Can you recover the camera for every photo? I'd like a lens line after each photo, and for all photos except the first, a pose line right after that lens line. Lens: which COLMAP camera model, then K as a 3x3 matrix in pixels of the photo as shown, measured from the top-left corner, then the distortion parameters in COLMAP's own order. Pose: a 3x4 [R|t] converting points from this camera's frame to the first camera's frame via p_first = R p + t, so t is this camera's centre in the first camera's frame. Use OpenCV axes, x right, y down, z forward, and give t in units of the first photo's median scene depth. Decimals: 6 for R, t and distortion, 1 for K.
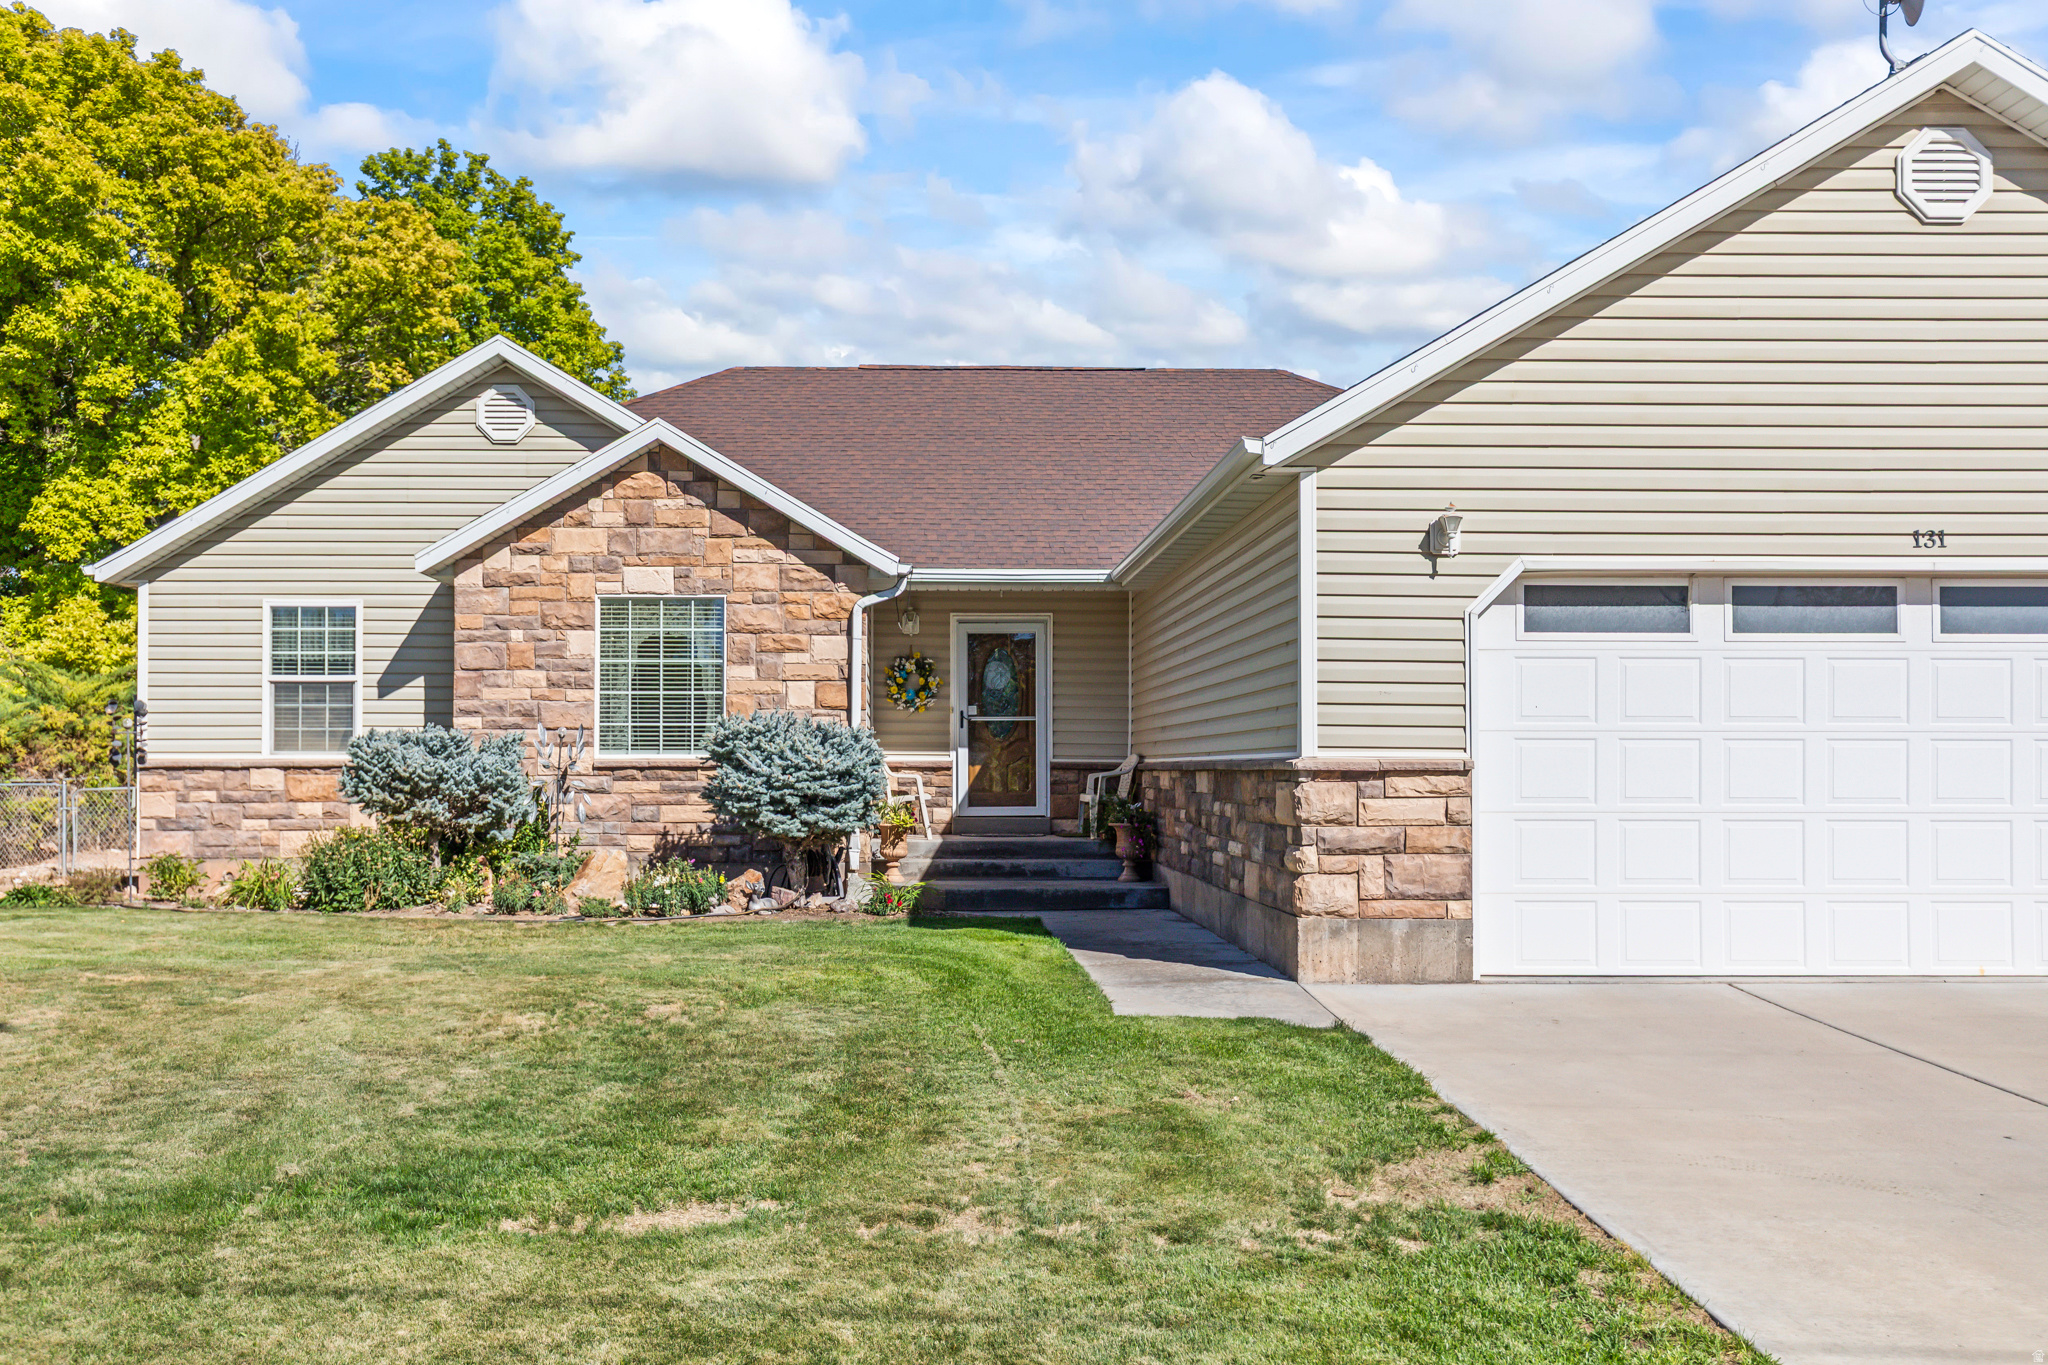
lens RADIAL K [[1655.6, 0, 1018.3], [0, 1655.6, 738.5], [0, 0, 1]] dist [-0.000167, 0.000461]
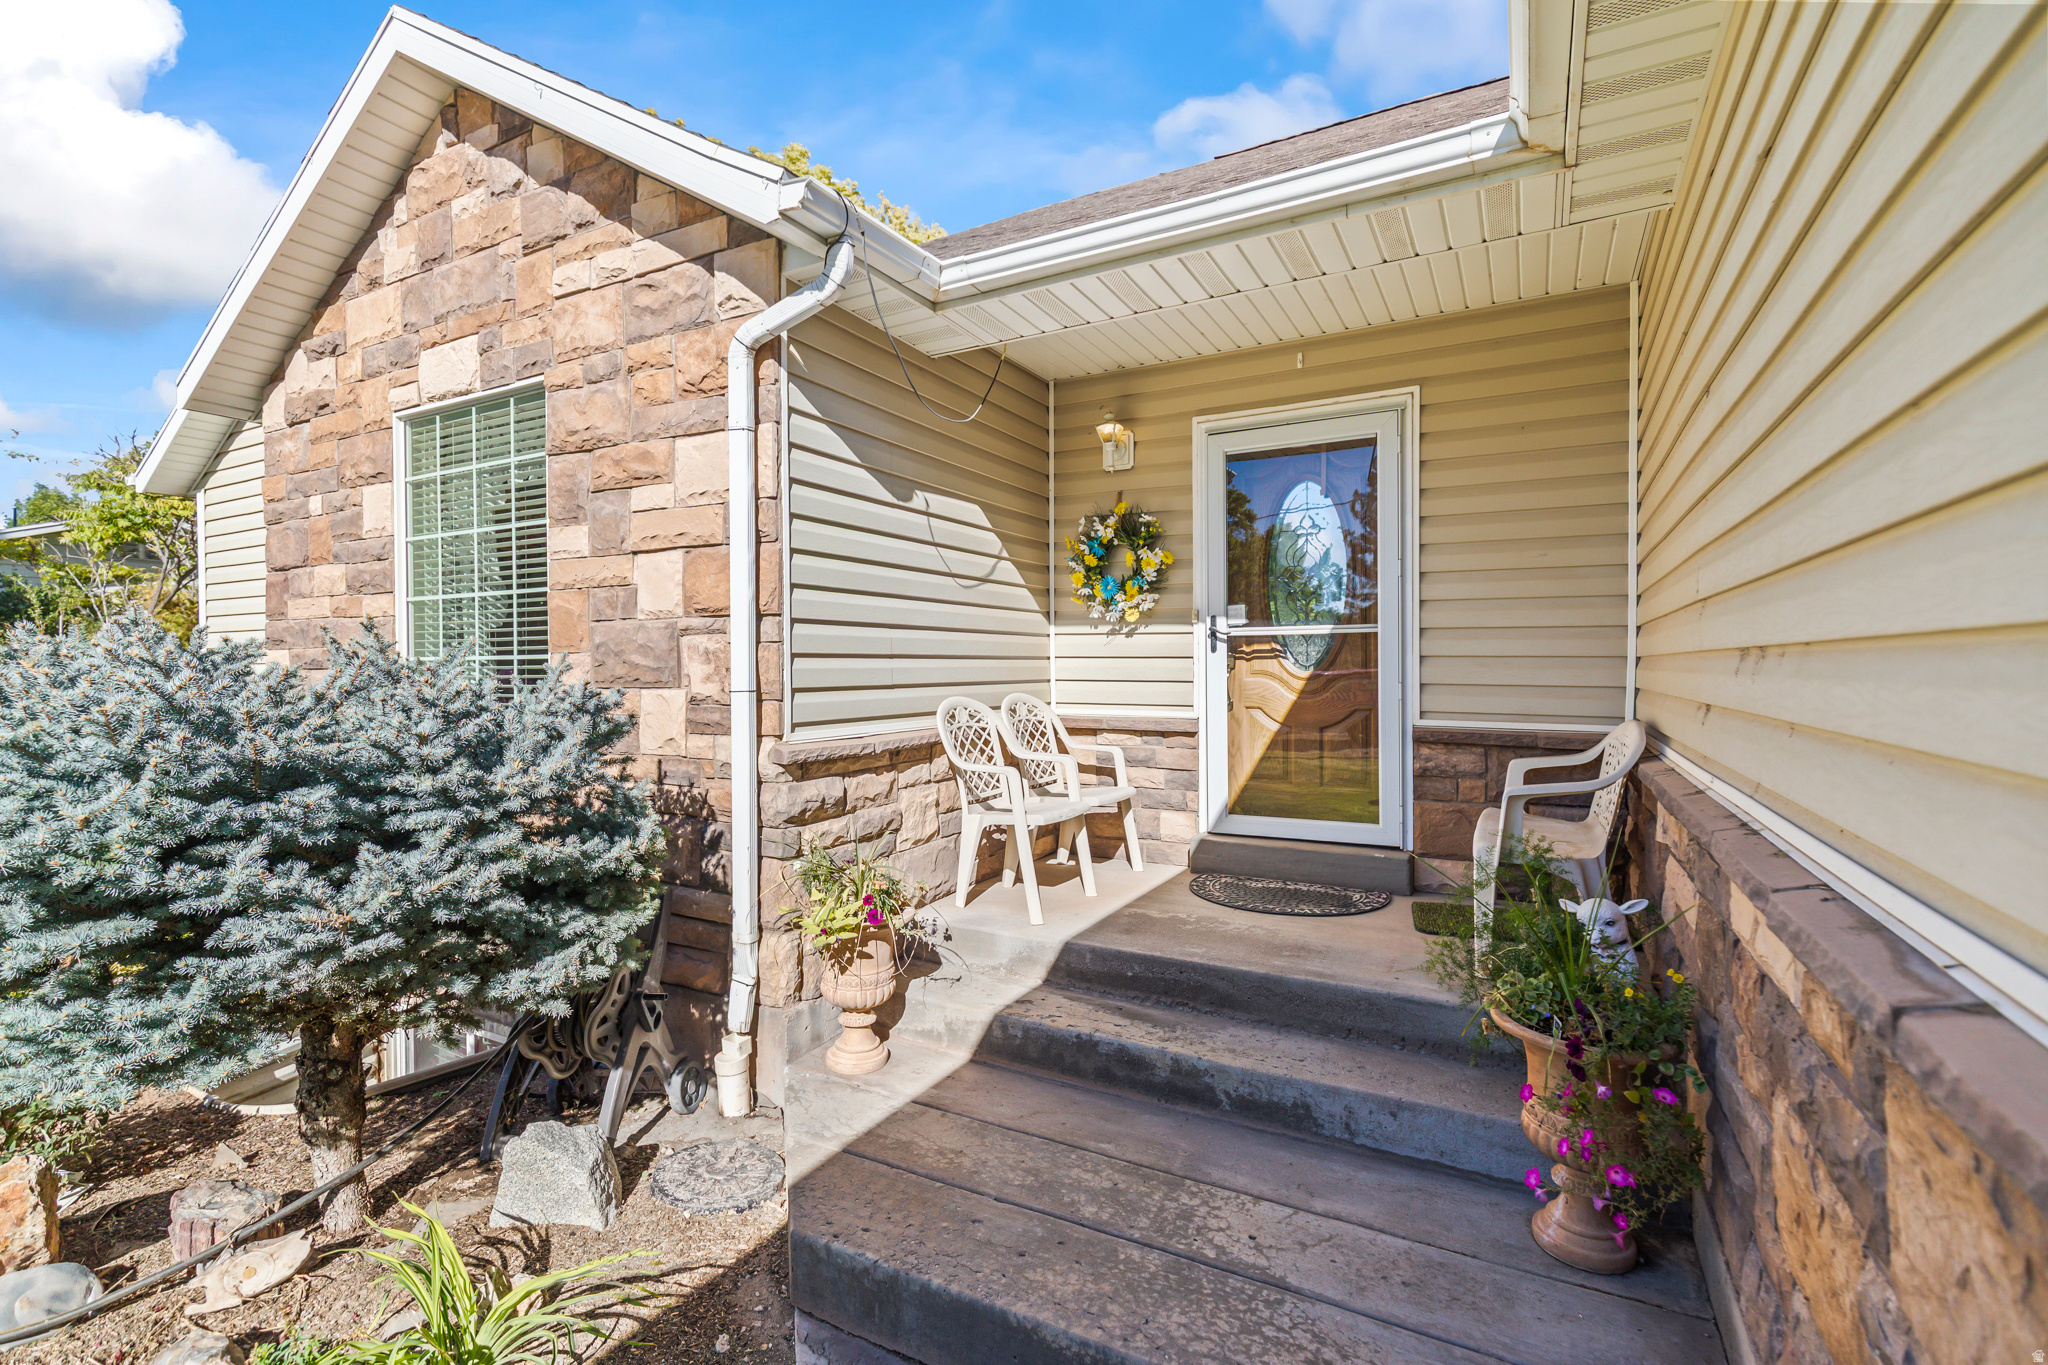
lens RADIAL K [[937.8, 0, 1007.6], [0, 937.8, 684.5], [0, 0, 1]] dist [-0.000507, -0.000405]
pose [[0.844498, 0.006927, -0.535514, 0.071397], [0.013315, 0.999336, 0.033925, -0.007919], [0.535393, -0.035780, 0.843845, 0.847483]]
